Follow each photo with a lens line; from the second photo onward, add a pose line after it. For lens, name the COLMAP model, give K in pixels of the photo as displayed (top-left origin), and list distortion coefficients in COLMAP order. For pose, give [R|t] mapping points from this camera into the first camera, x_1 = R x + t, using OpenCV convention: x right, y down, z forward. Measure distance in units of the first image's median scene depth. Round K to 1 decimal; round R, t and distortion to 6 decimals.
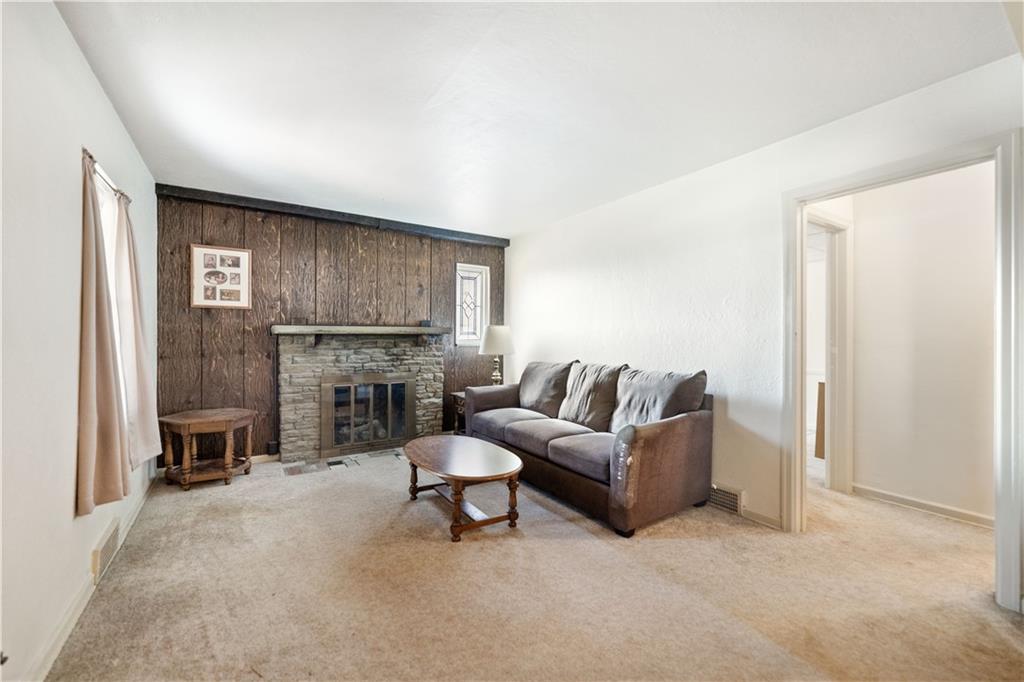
lens RADIAL K [[432.1, 0, 509.9], [0, 432.1, 335.4], [0, 0, 1]] dist [0.002339, -0.000621]
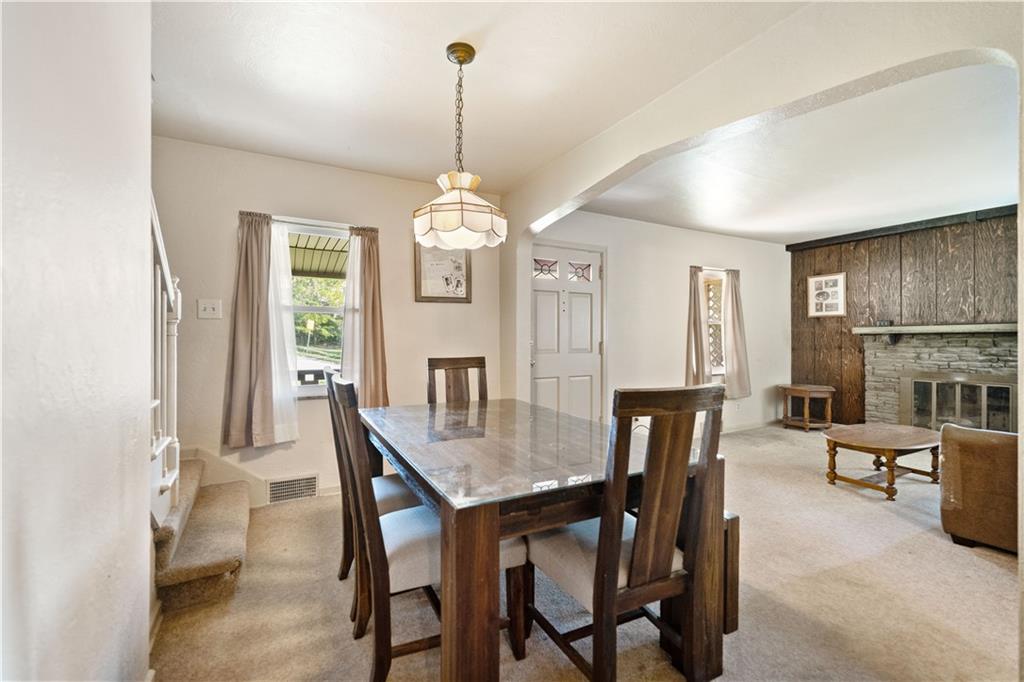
lens RADIAL K [[432.1, 0, 507.6], [0, 432.1, 341.8], [0, 0, 1]] dist [0.002339, -0.000621]
pose [[-0.092410, -0.001269, -0.995720, 0.814814], [-0.001886, 0.999998, -0.001099, 0.022471], [0.995719, 0.001777, -0.092413, 0.072189]]
